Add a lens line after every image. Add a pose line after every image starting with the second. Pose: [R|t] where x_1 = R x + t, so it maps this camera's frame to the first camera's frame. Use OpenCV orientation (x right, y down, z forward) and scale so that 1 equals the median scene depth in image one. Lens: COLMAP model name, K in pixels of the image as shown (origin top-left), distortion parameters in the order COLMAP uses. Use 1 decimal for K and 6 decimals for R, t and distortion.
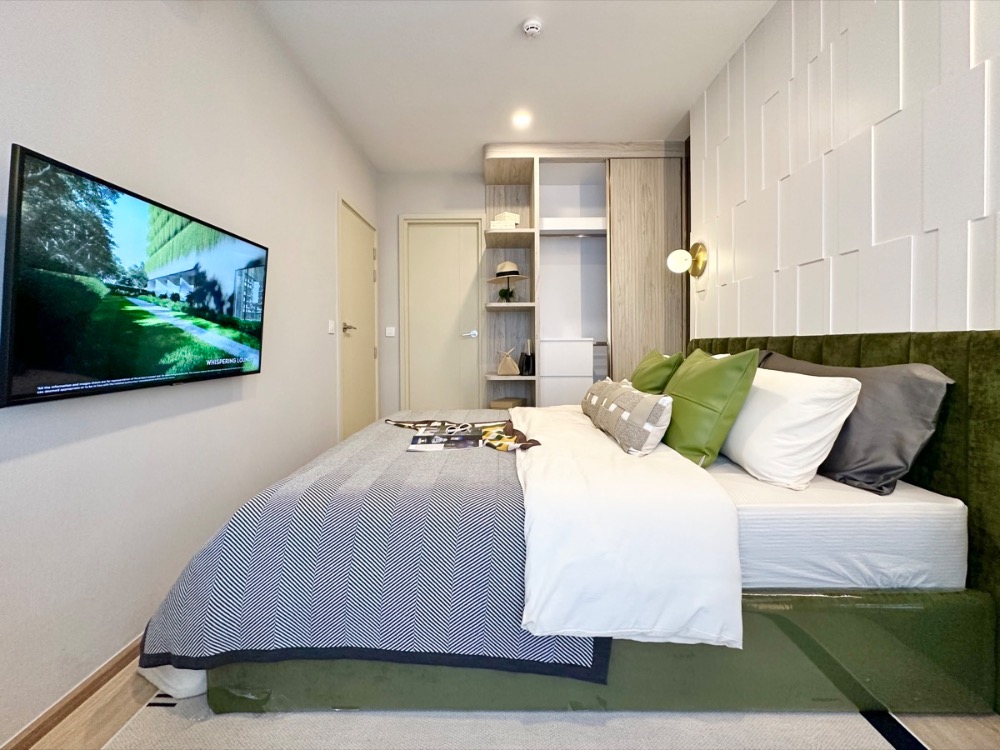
lens RADIAL K [[402.0, 0, 496.8], [0, 402.0, 349.3], [0, 0, 1]] dist [-0.001058, -0.000092]
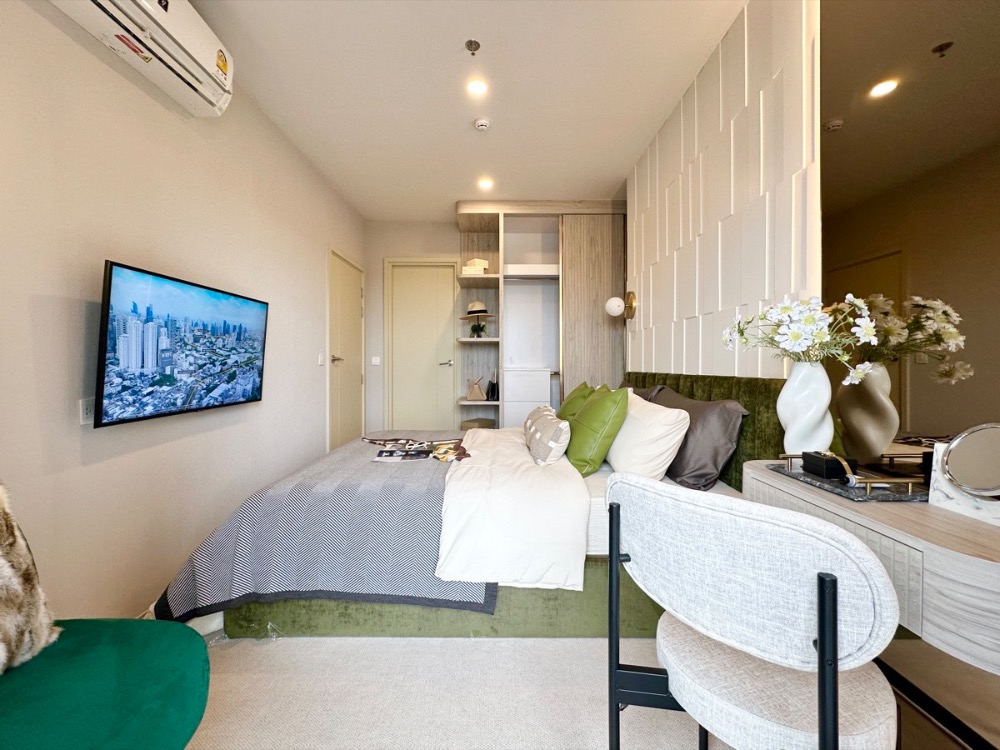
lens RADIAL K [[402.0, 0, 500.0], [0, 402.0, 367.4], [0, 0, 1]] dist [-0.001058, -0.000092]
pose [[0.999951, 0.005987, 0.007876, 0.097961], [-0.005948, 0.999970, -0.005001, -0.028218], [-0.007905, 0.004954, 0.999956, -0.175463]]
